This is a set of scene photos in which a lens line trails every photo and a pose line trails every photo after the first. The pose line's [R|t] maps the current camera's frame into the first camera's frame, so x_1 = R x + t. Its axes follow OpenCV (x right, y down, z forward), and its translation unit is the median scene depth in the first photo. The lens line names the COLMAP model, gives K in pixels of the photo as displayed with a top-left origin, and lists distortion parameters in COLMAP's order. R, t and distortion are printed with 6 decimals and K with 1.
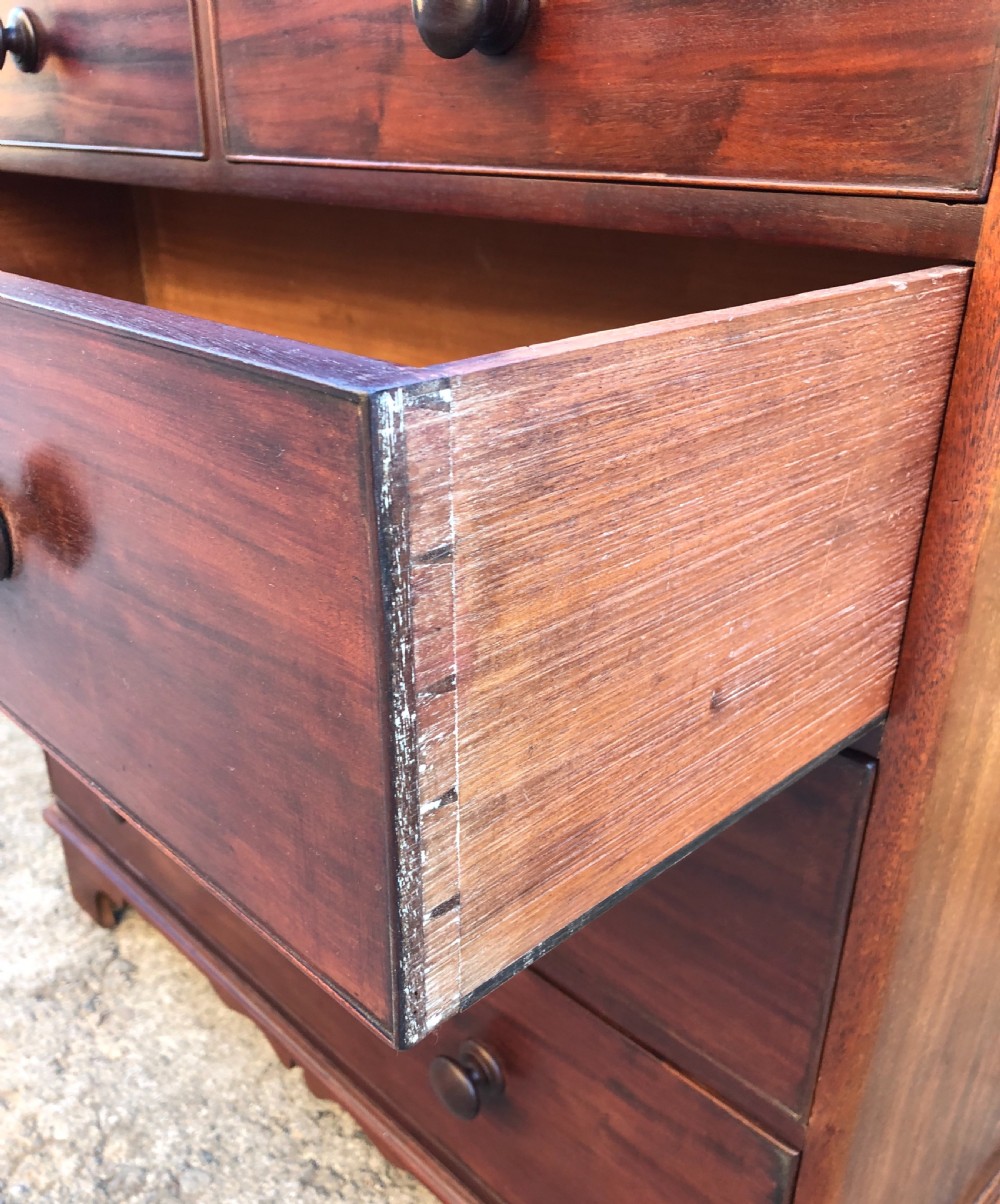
lens RADIAL K [[1107.6, 0, 501.9], [0, 1107.6, 659.7], [0, 0, 1]] dist [0.004676, 0.010259]
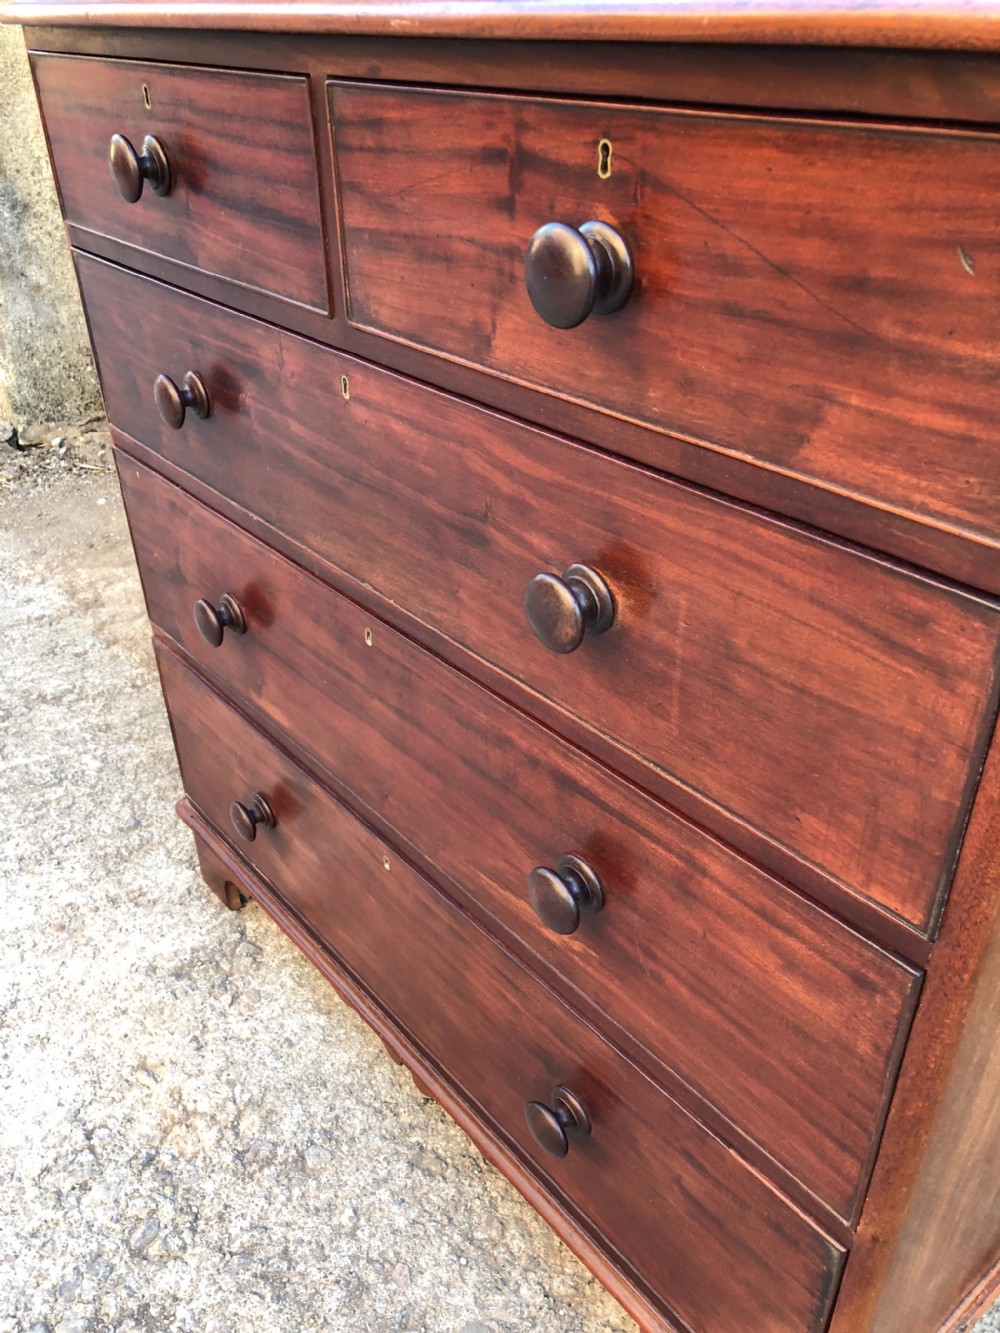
lens RADIAL K [[1102.5, 0, 500.0], [0, 1102.5, 666.5], [0, 0, 1]] dist [-0.035660, 0.091003]
pose [[0.996168, 0.019514, -0.085254, -0.002299], [-0.010630, 0.994578, 0.103446, -0.148437], [0.086811, -0.102143, 0.990975, -0.054050]]
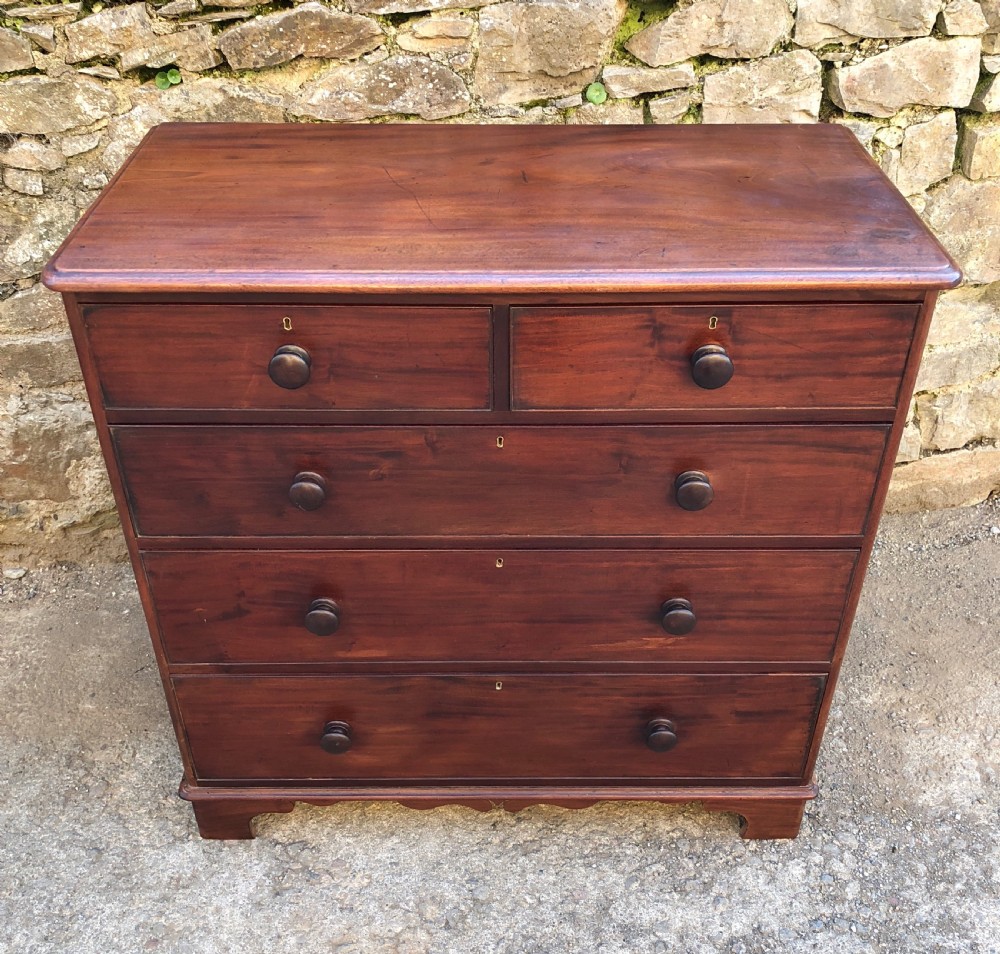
lens RADIAL K [[1097.0, 0, 511.9], [0, 1097.0, 482.9], [0, 0, 1]] dist [-0.007677, 0.052863]
pose [[0.694886, -0.432026, 0.574881, -0.929622], [0.320154, 0.901684, 0.290634, -0.584769], [-0.643922, -0.017907, 0.764882, -0.336080]]
